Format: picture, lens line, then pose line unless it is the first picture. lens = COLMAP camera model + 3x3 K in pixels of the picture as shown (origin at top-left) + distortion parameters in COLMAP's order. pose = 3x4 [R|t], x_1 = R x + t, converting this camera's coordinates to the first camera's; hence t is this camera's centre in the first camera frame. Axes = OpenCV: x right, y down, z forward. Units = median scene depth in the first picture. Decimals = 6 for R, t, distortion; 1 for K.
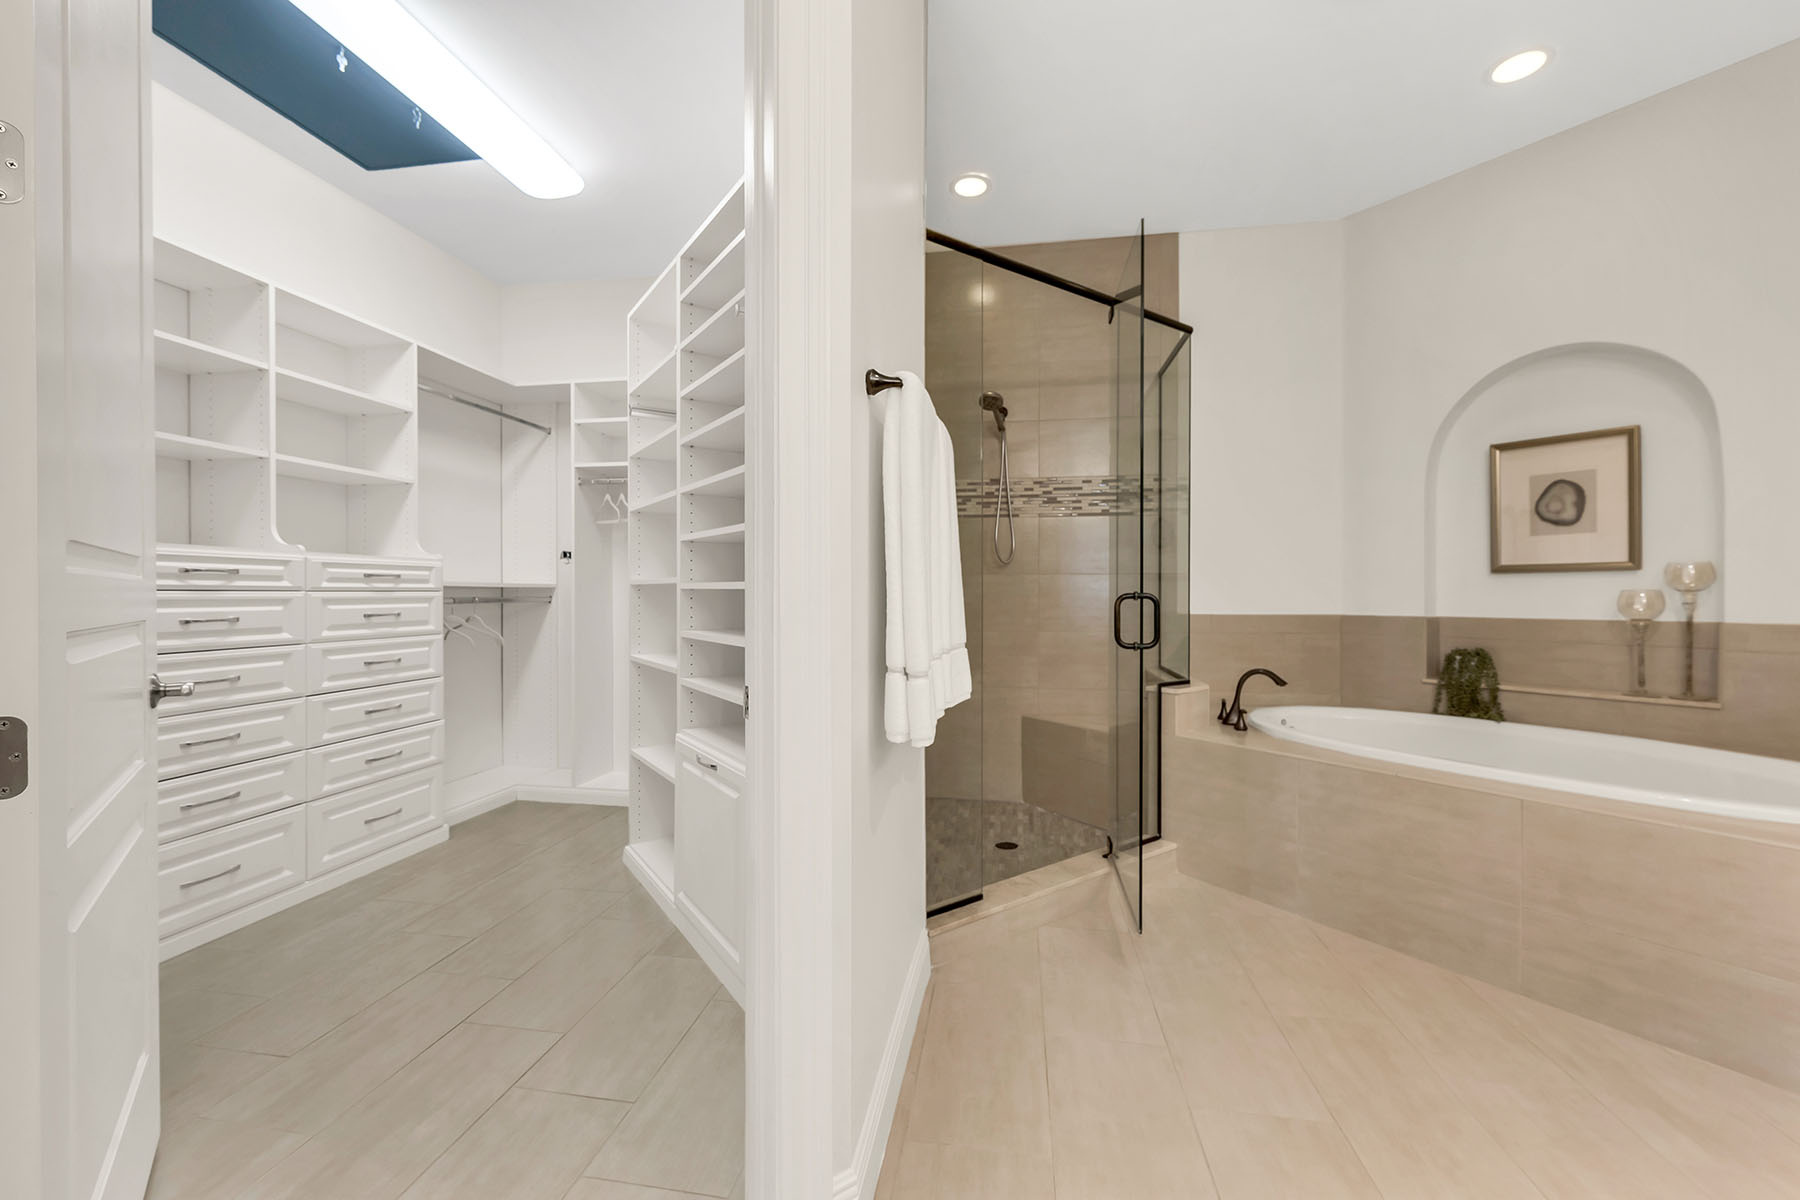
lens RADIAL K [[715.0, 0, 894.5], [0, 715.0, 595.9], [0, 0, 1]] dist [0.000417, -0.000045]
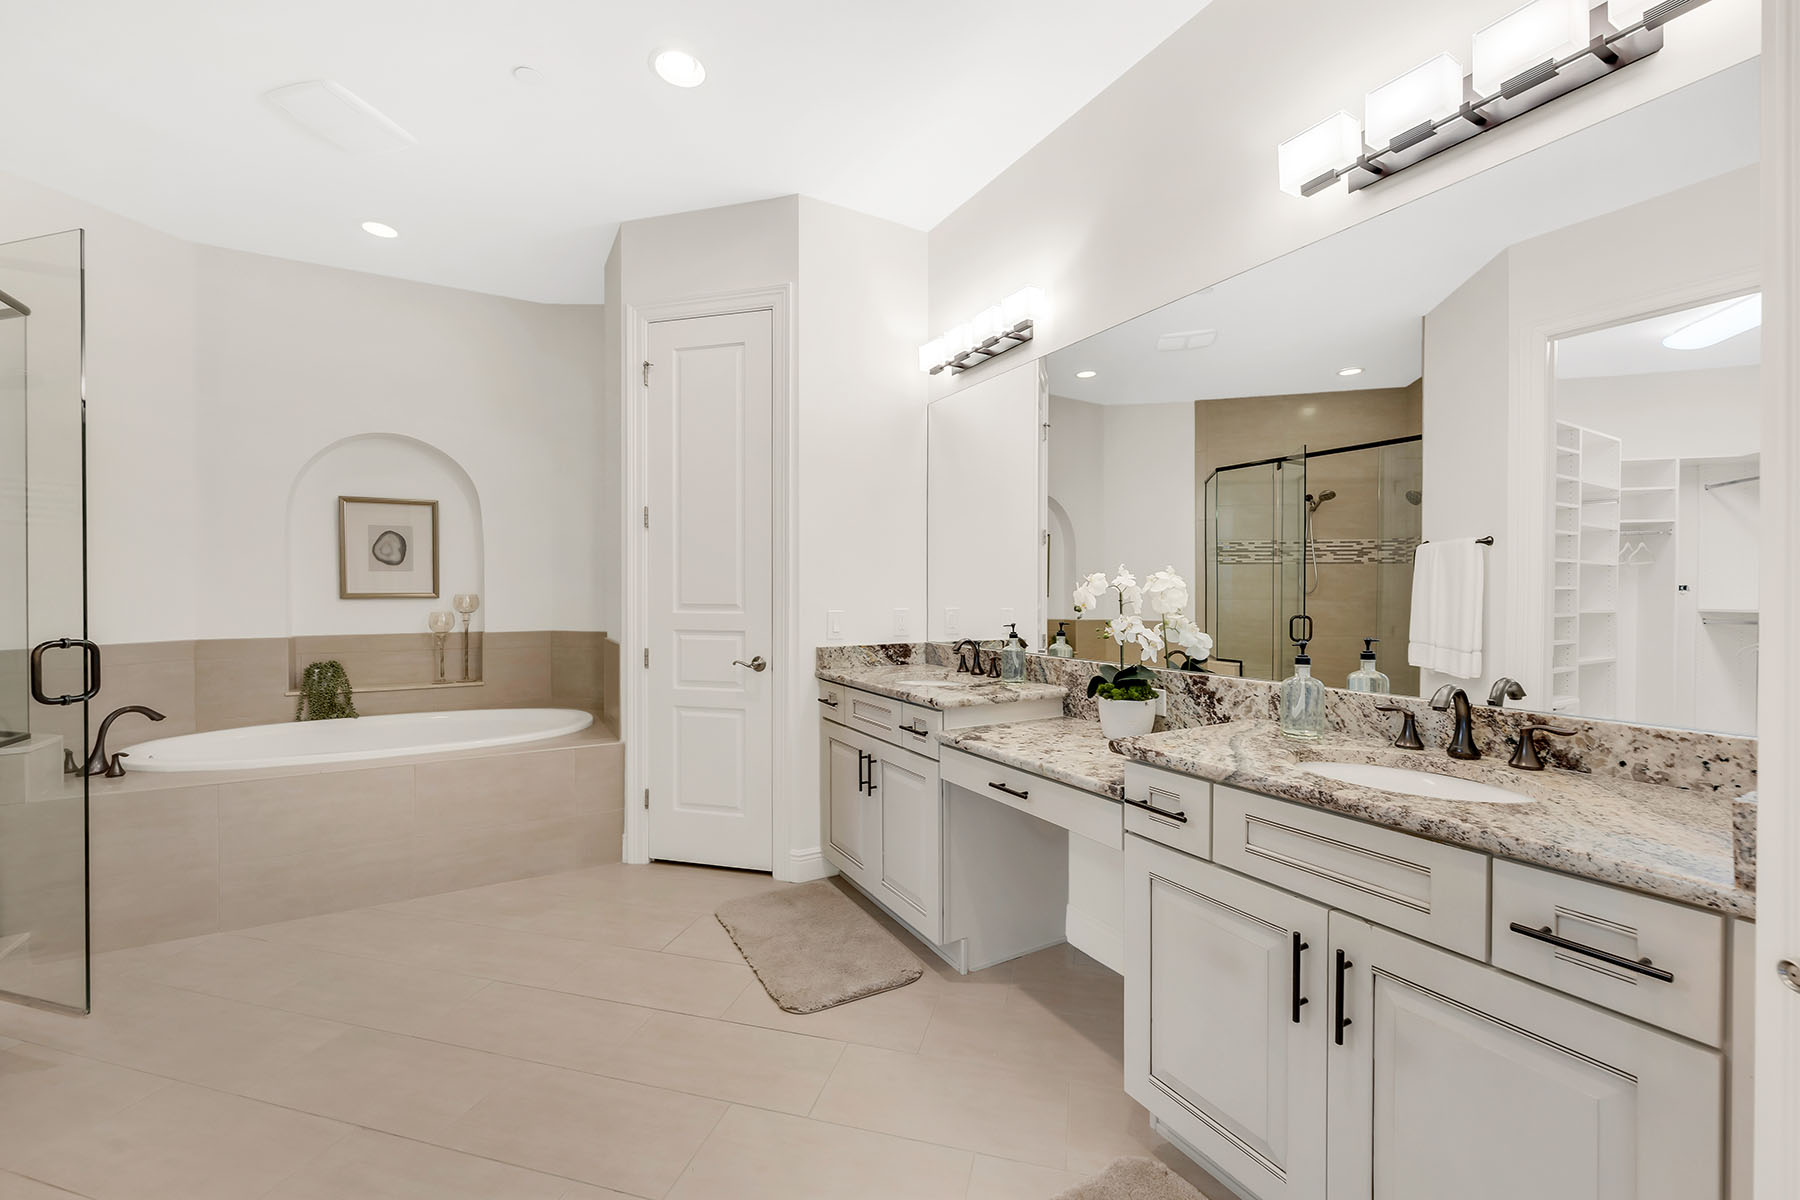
lens RADIAL K [[715.0, 0, 894.5], [0, 715.0, 595.9], [0, 0, 1]] dist [0.000417, -0.000045]
pose [[0.097226, -0.006615, 0.995240, -0.323352], [0.006254, 0.999962, 0.006036, -0.041942], [-0.995243, 0.005637, 0.097263, -0.080156]]
